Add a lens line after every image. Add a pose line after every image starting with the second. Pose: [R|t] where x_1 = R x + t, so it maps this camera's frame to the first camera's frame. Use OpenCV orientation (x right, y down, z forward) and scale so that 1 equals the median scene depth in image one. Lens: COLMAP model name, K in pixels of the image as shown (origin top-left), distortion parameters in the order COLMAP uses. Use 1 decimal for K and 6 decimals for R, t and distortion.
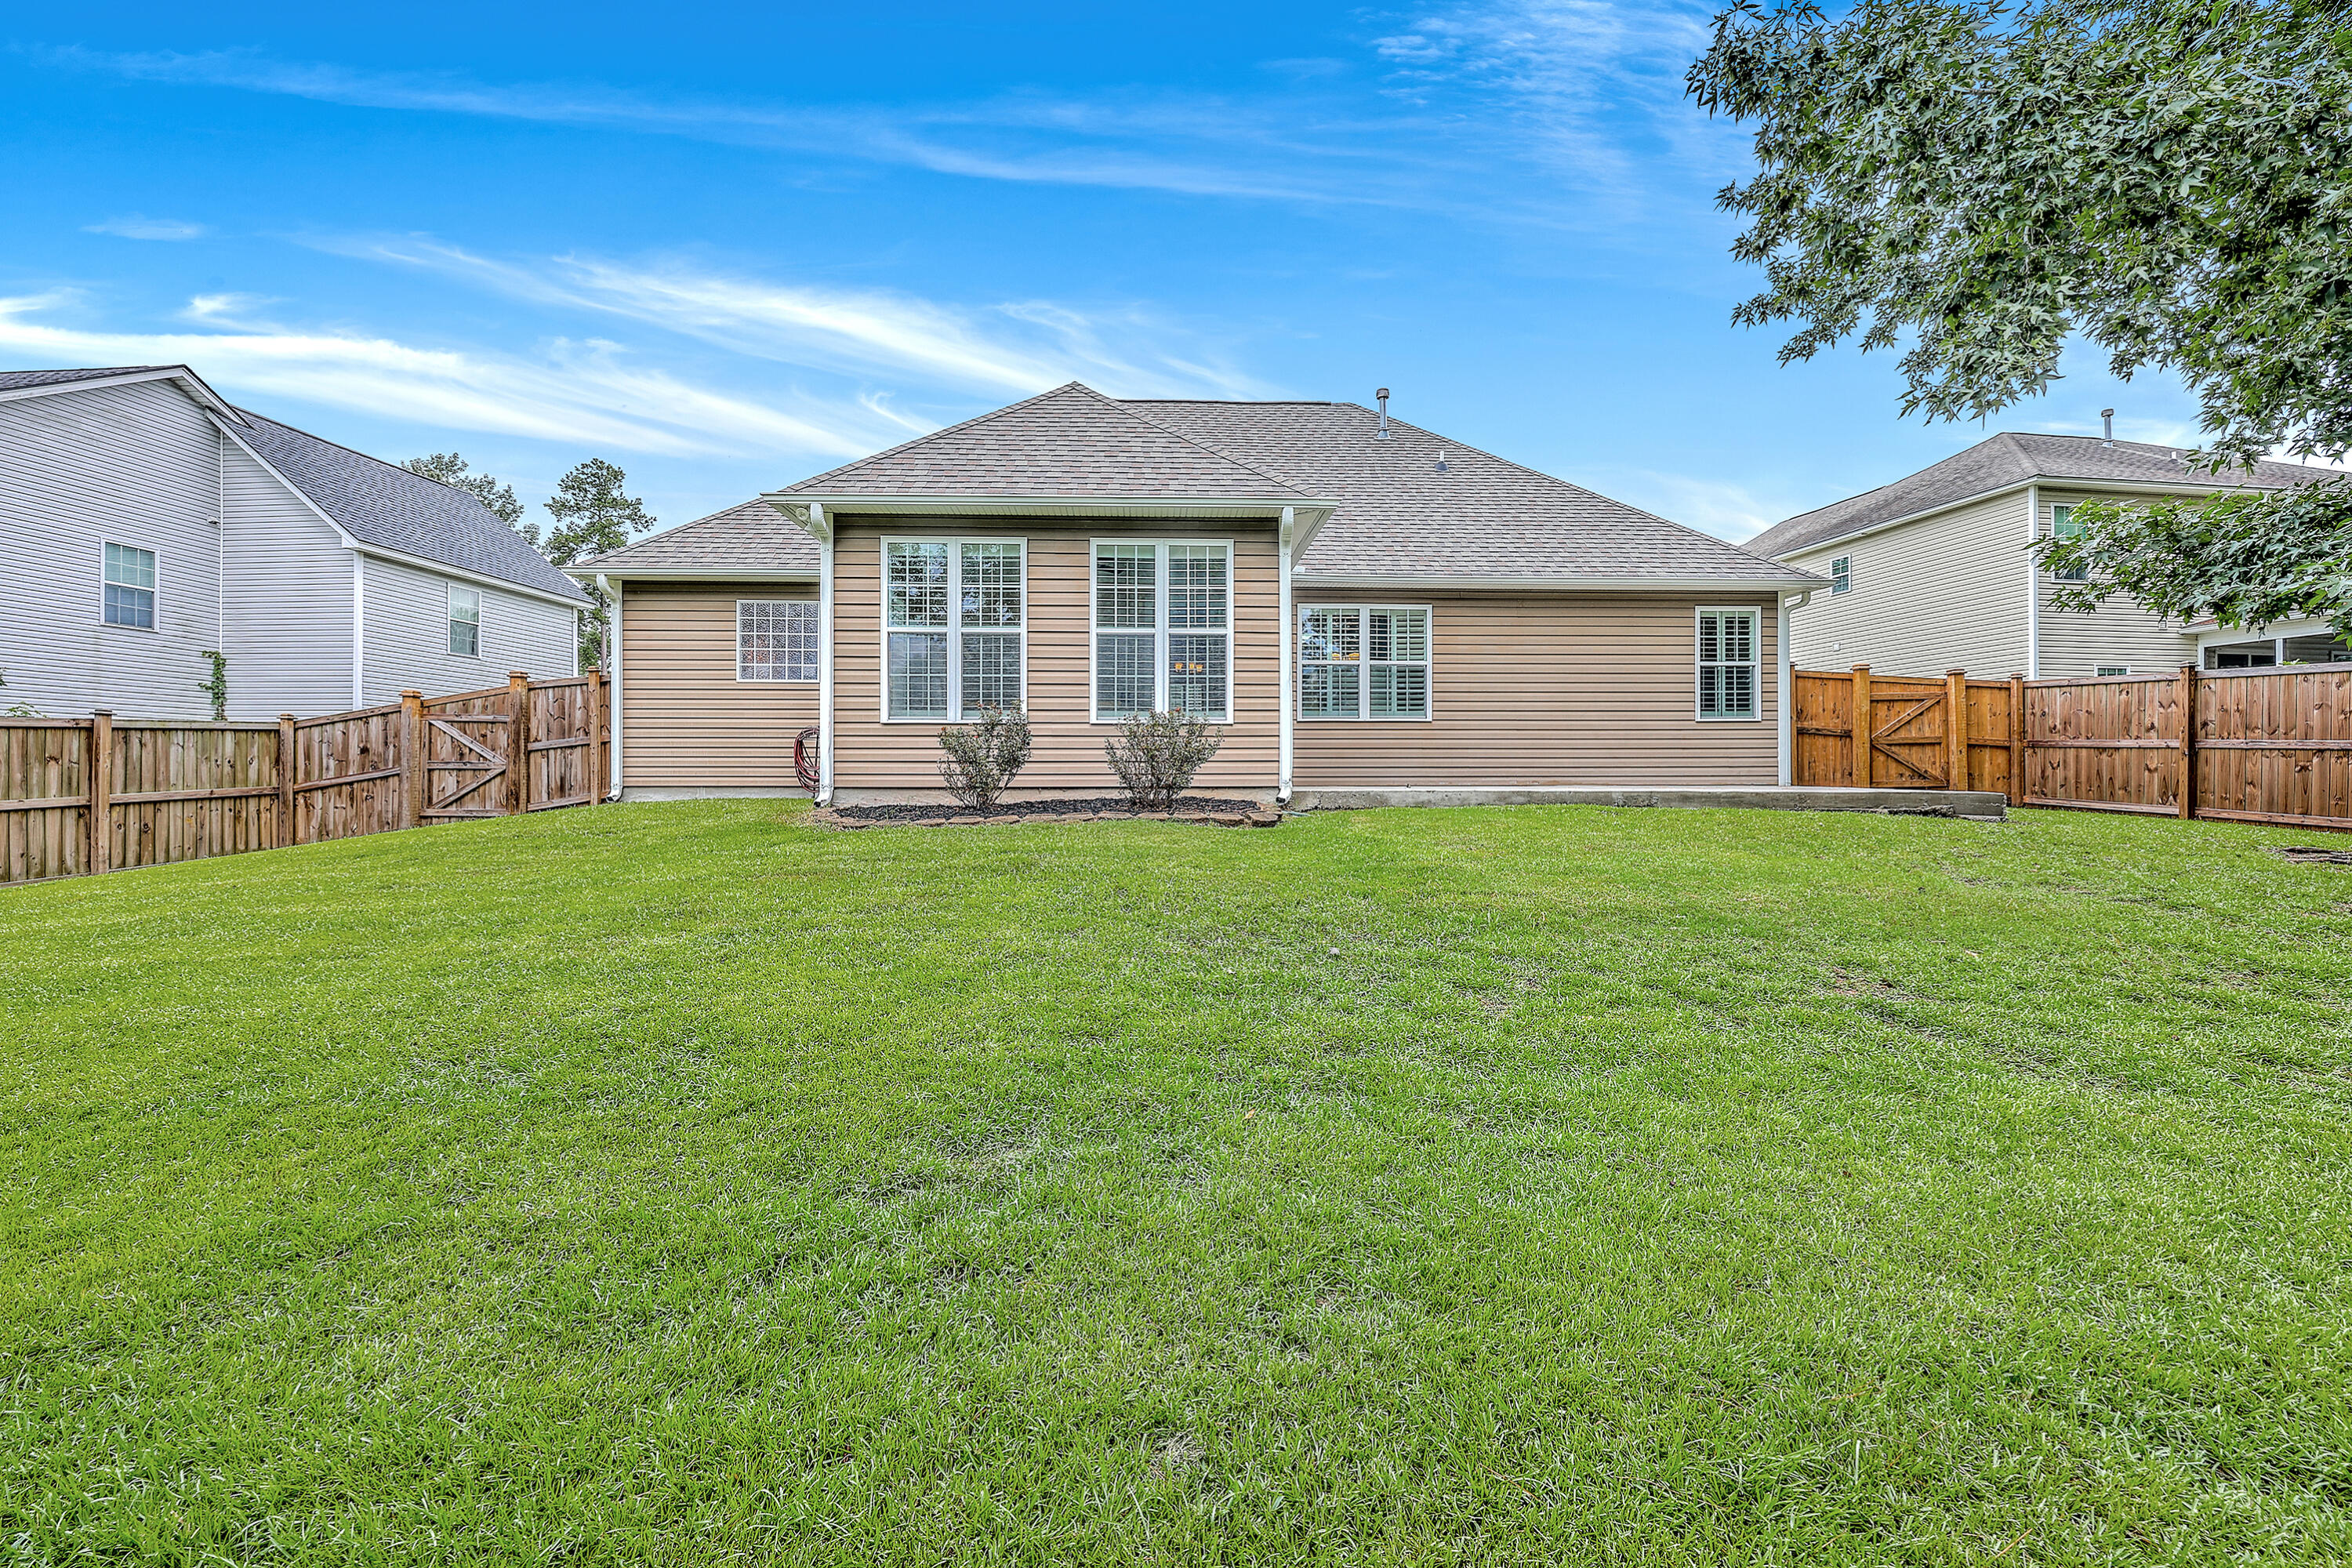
lens RADIAL K [[963.0, 0, 1179.8], [0, 963.0, 771.7], [0, 0, 1]] dist [0.000359, 0.000070]
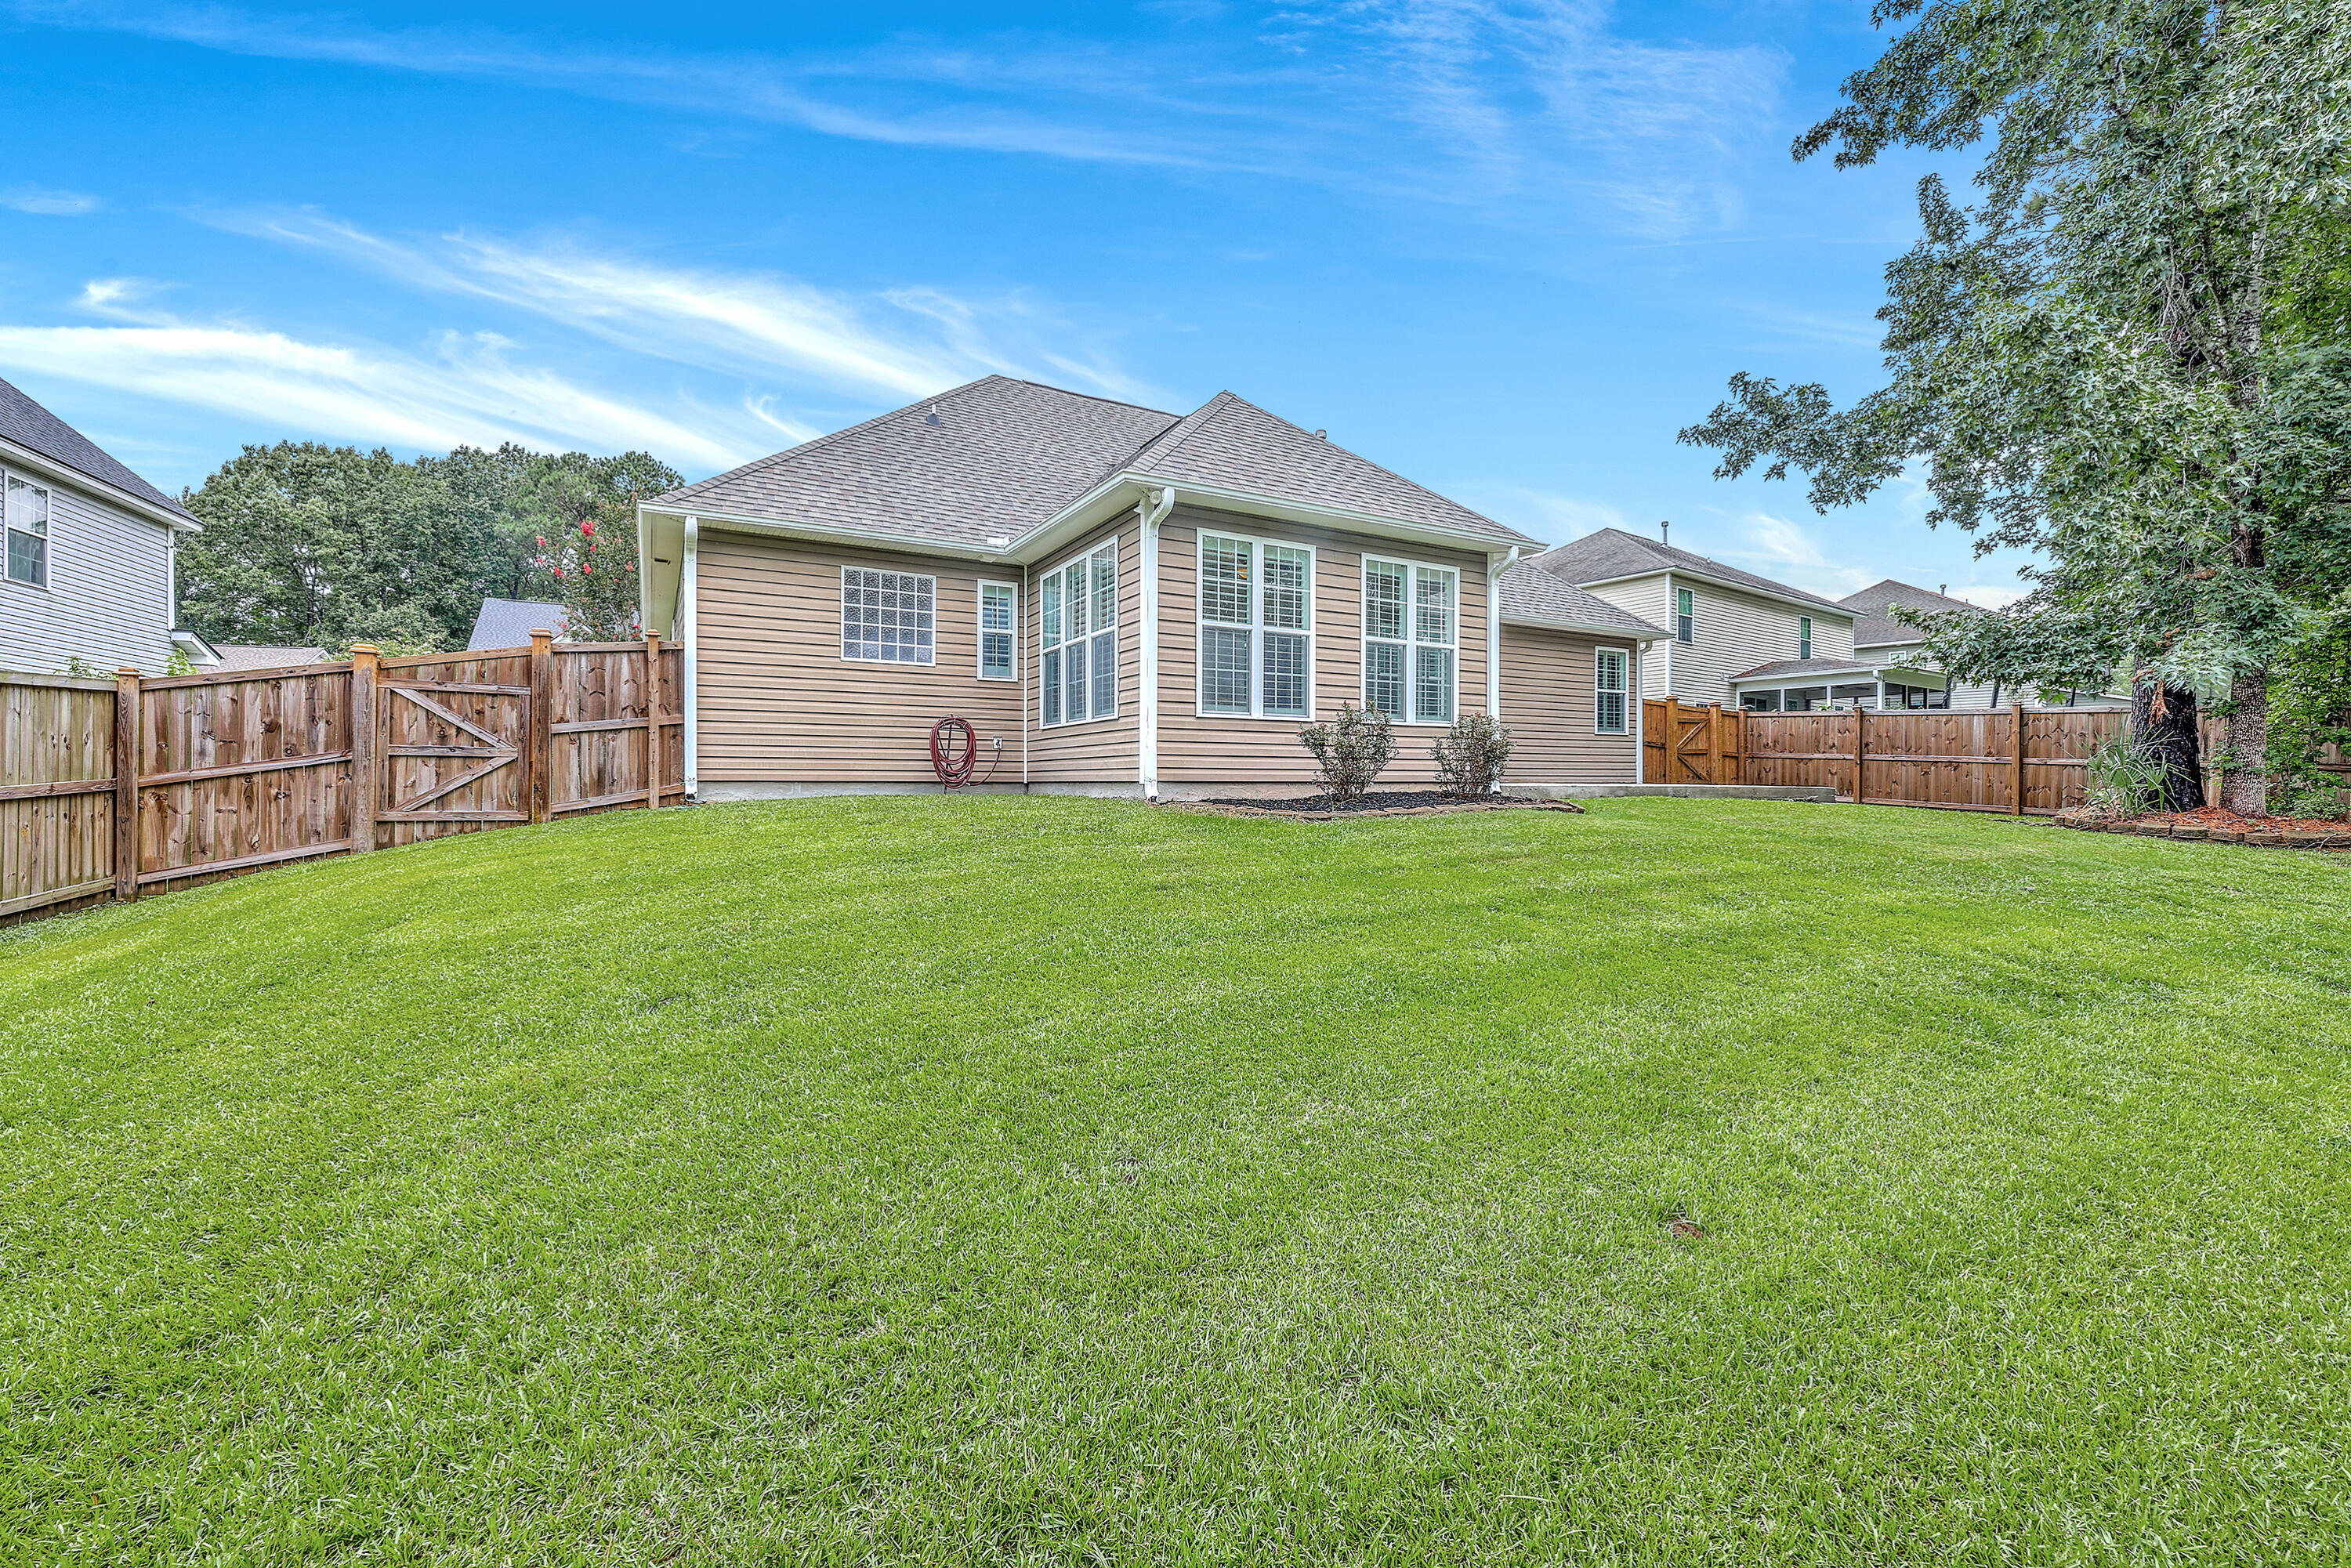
lens RADIAL K [[962.5, 0, 1179.3], [0, 962.5, 771.7], [0, 0, 1]] dist [0.000359, 0.000070]
pose [[0.891953, 0.007743, 0.452062, -0.580549], [-0.007518, 0.999969, -0.002295, 0.006122], [-0.452066, -0.001352, 0.891983, 0.094601]]
